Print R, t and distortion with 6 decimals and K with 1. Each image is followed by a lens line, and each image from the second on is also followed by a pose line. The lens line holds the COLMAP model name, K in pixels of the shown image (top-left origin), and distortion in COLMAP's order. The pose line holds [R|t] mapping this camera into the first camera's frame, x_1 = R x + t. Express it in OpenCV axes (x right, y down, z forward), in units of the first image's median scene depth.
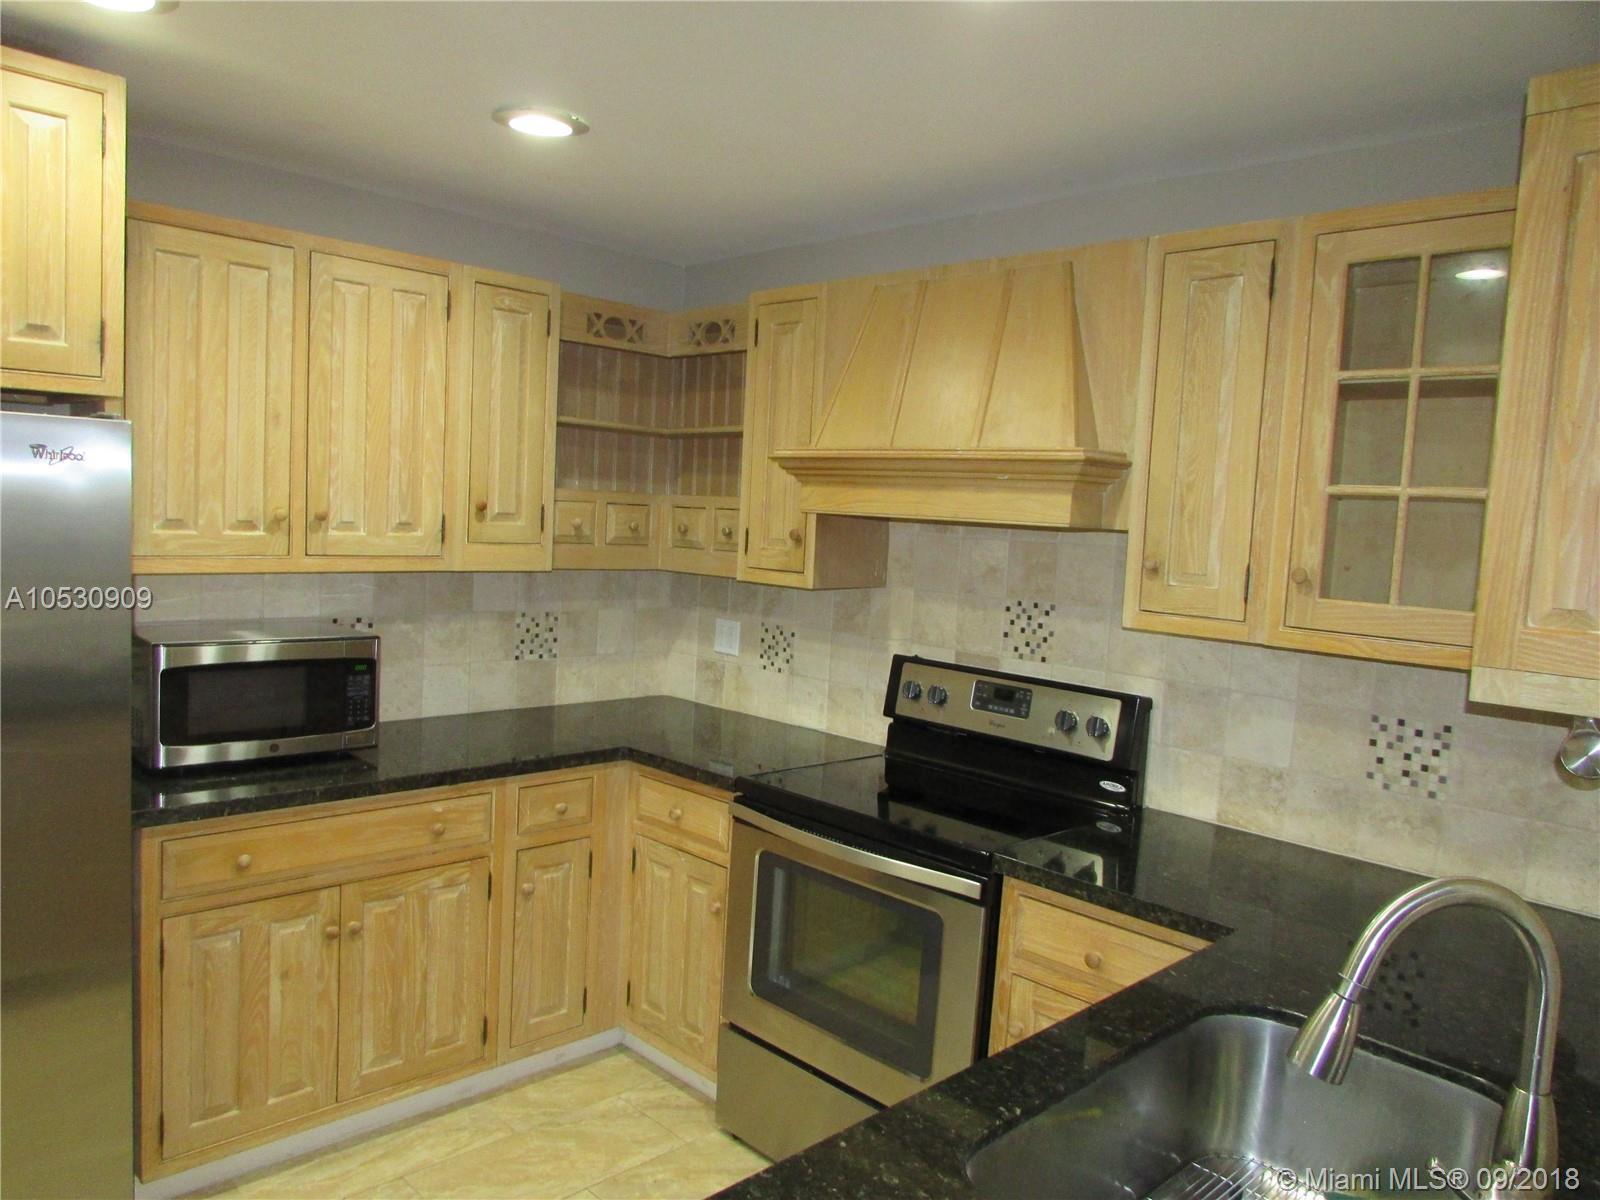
lens RADIAL K [[1140.9, 0, 800.0], [0, 1140.9, 600.0], [0, 0, 1]] dist [-0.038834, 0.028713]
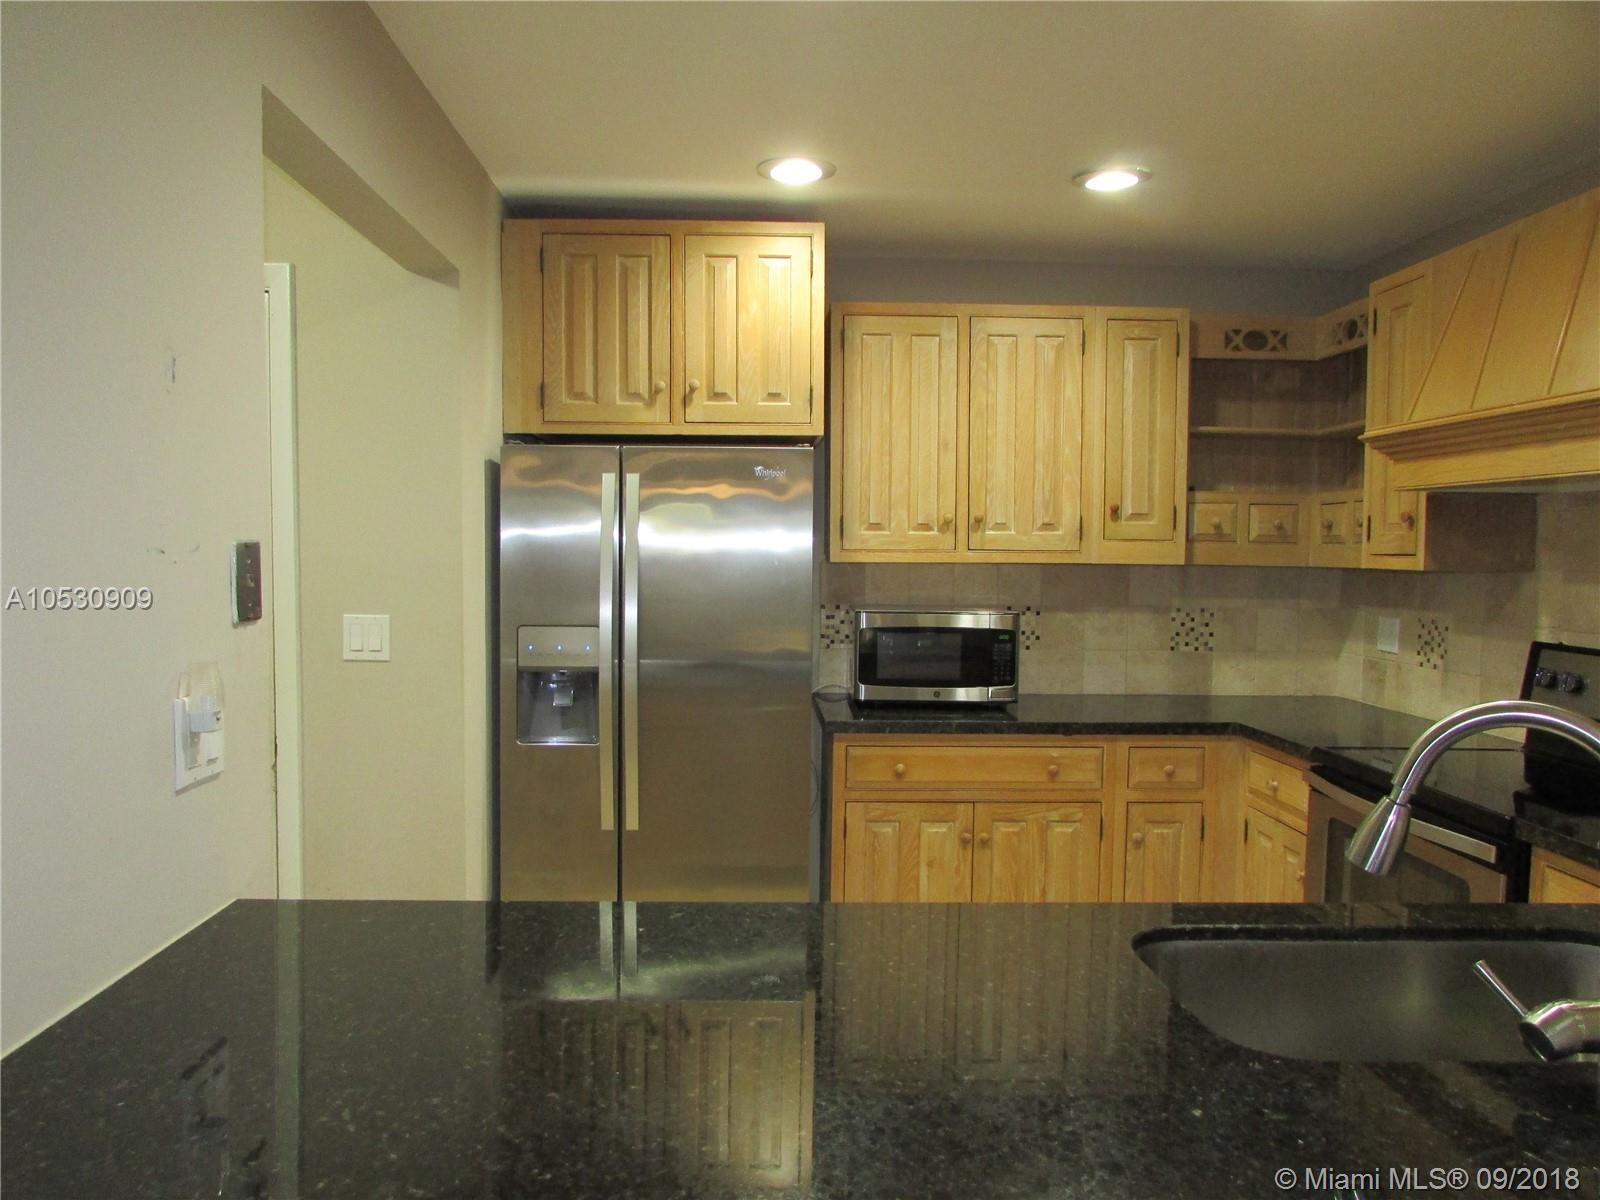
lens RADIAL K [[1146.5, 0, 800.0], [0, 1146.5, 600.0], [0, 0, 1]] dist [-0.031455, 0.029550]
pose [[0.737583, -0.010695, -0.675172, 0.292324], [-0.026937, 0.998613, -0.045245, 0.078669], [0.674719, 0.051559, 0.736272, -0.085316]]
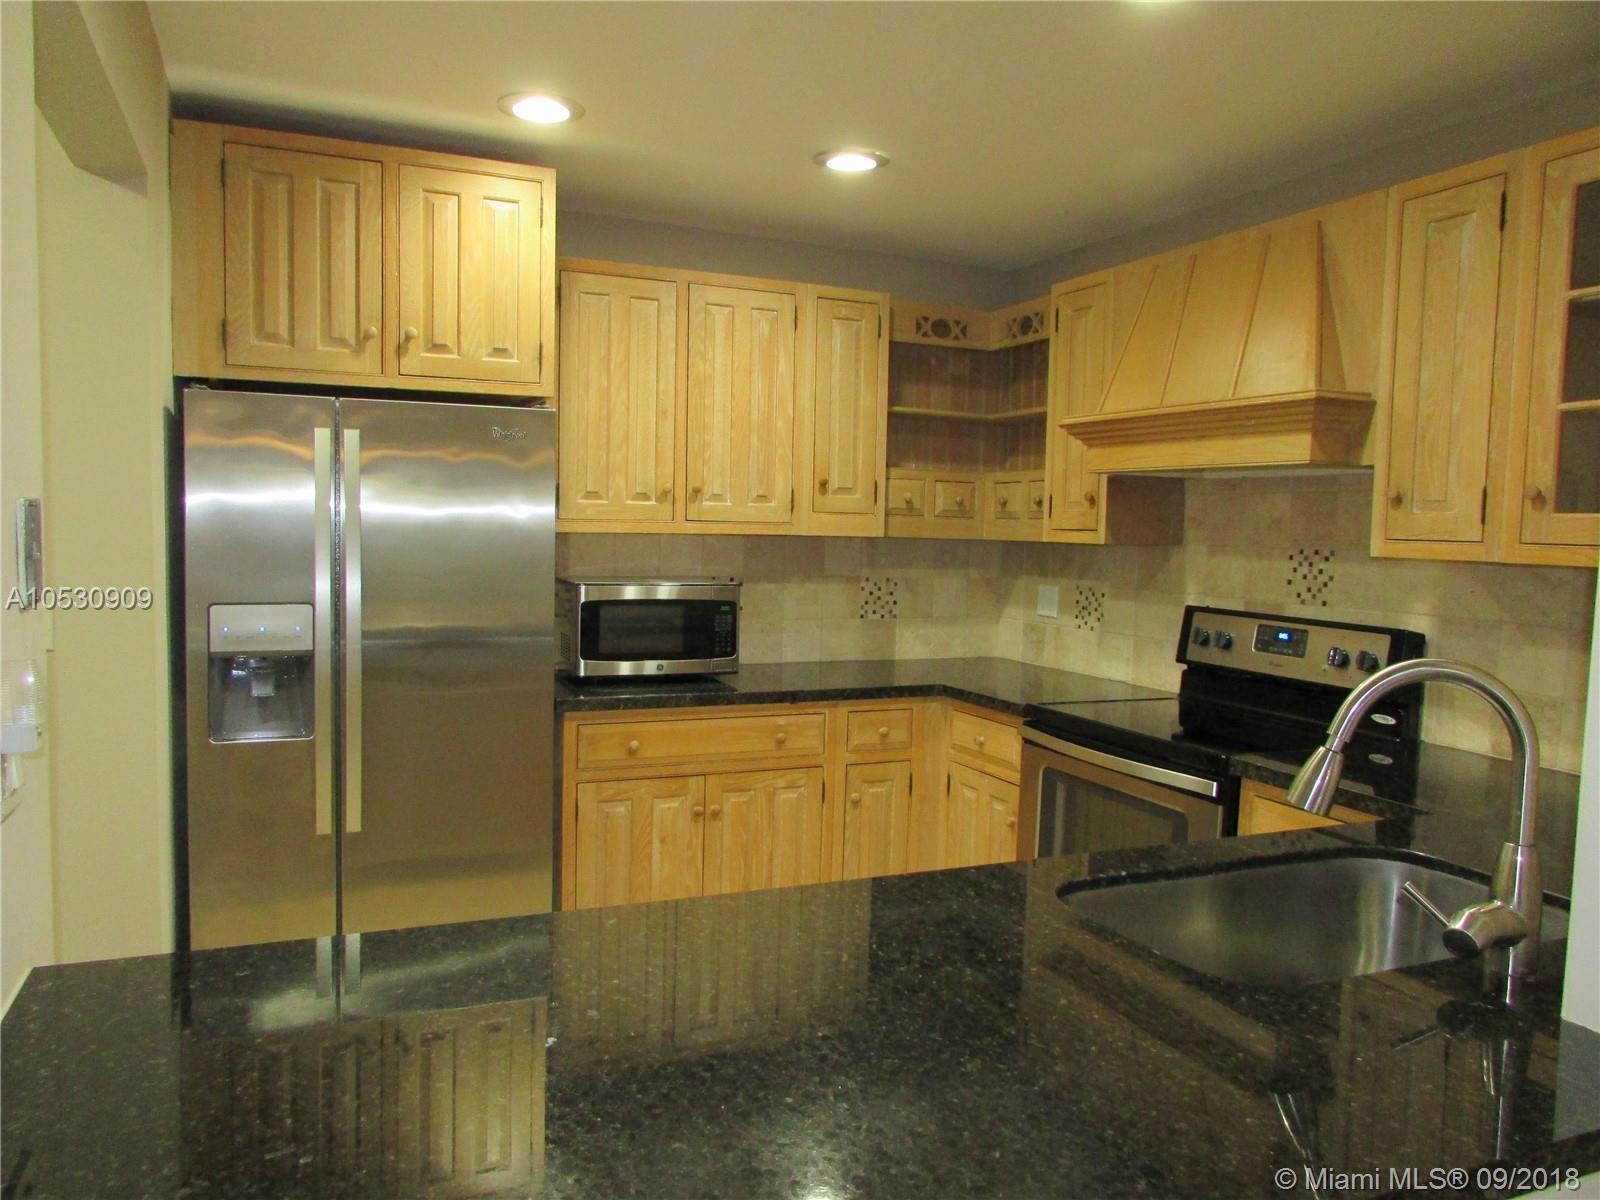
lens RADIAL K [[1140.9, 0, 800.0], [0, 1140.9, 600.0], [0, 0, 1]] dist [-0.038834, 0.028713]
pose [[0.934077, -0.004255, -0.357047, 0.136668], [-0.005113, 0.999667, -0.025290, 0.078564], [0.357036, 0.025448, 0.933744, -0.145195]]
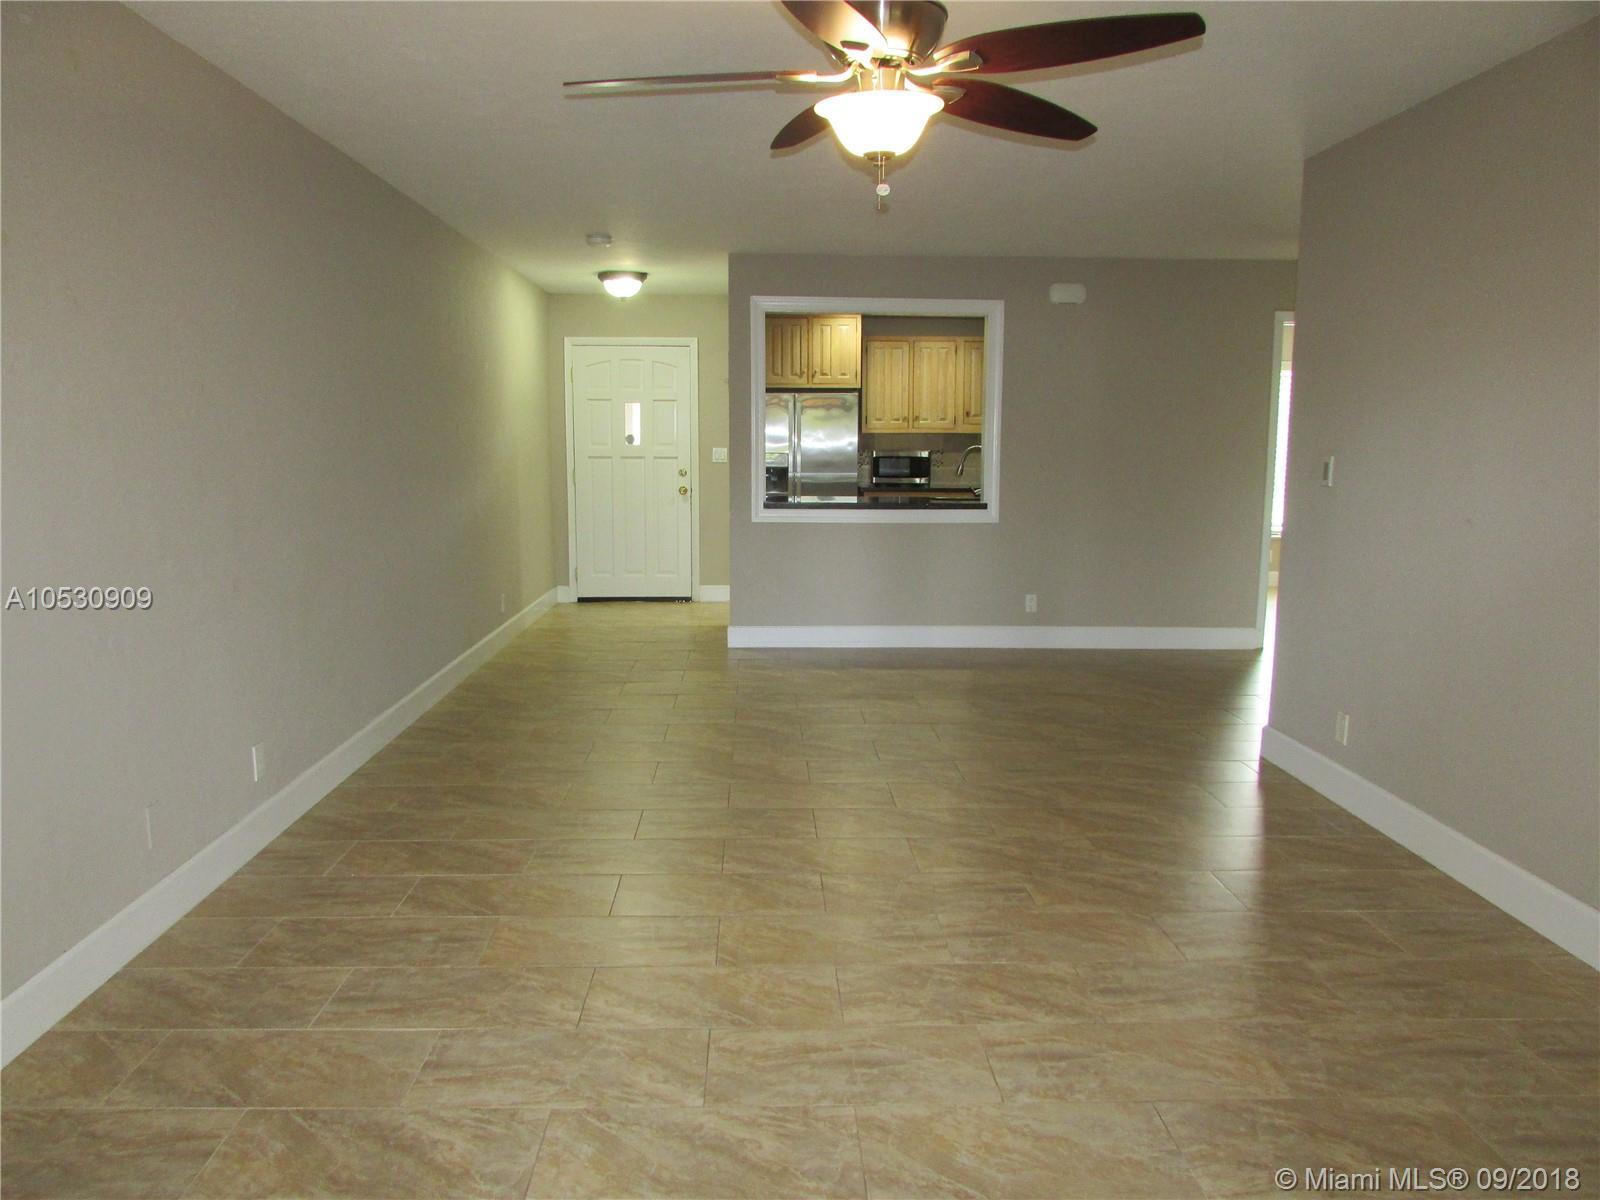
lens RADIAL K [[1140.9, 0, 800.0], [0, 1140.9, 600.0], [0, 0, 1]] dist [-0.038834, 0.028713]
pose [[0.735434, 0.047735, -0.675912, 1.640620], [-0.020676, 0.998632, 0.048030, 0.315088], [0.677280, -0.021347, 0.735415, -1.759660]]
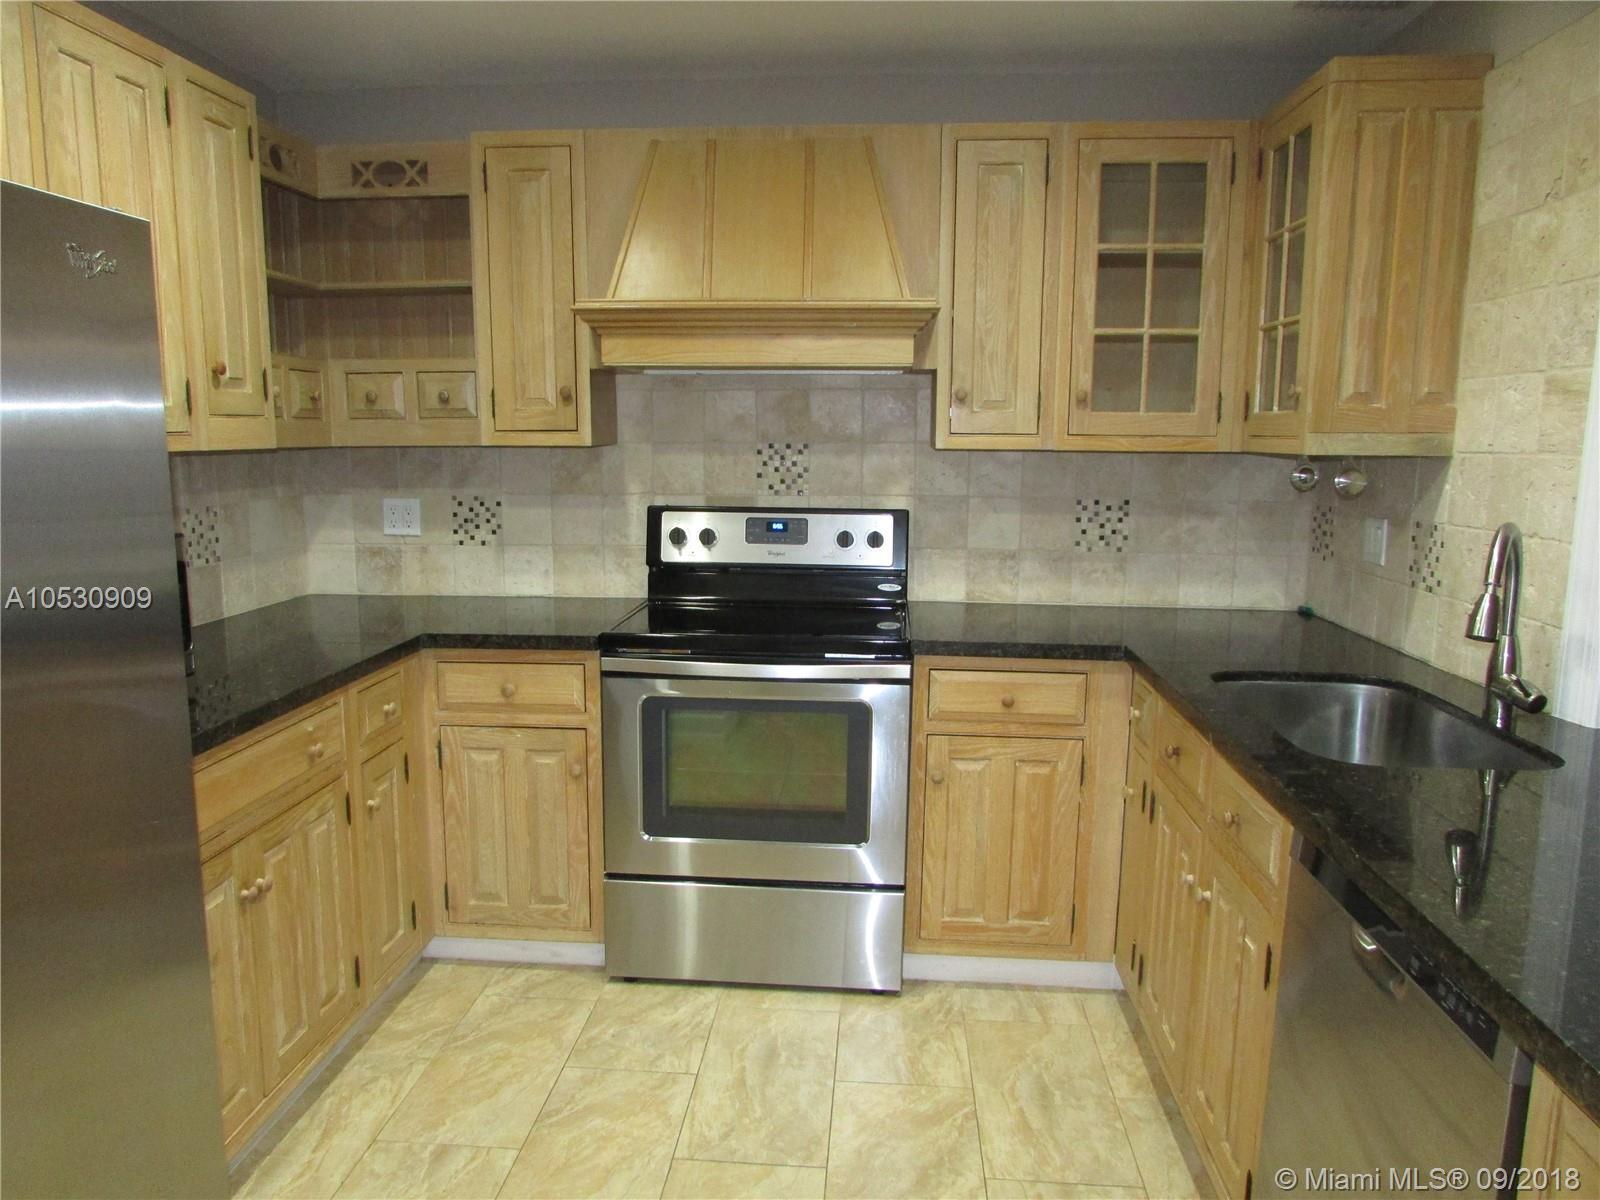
lens RADIAL K [[1140.9, 0, 800.0], [0, 1140.9, 600.0], [0, 0, 1]] dist [-0.038834, 0.028713]
pose [[0.758495, -0.146014, 0.635111, -0.534039], [0.086561, 0.988514, 0.123884, 0.016786], [-0.645905, -0.038990, 0.762421, 0.121989]]
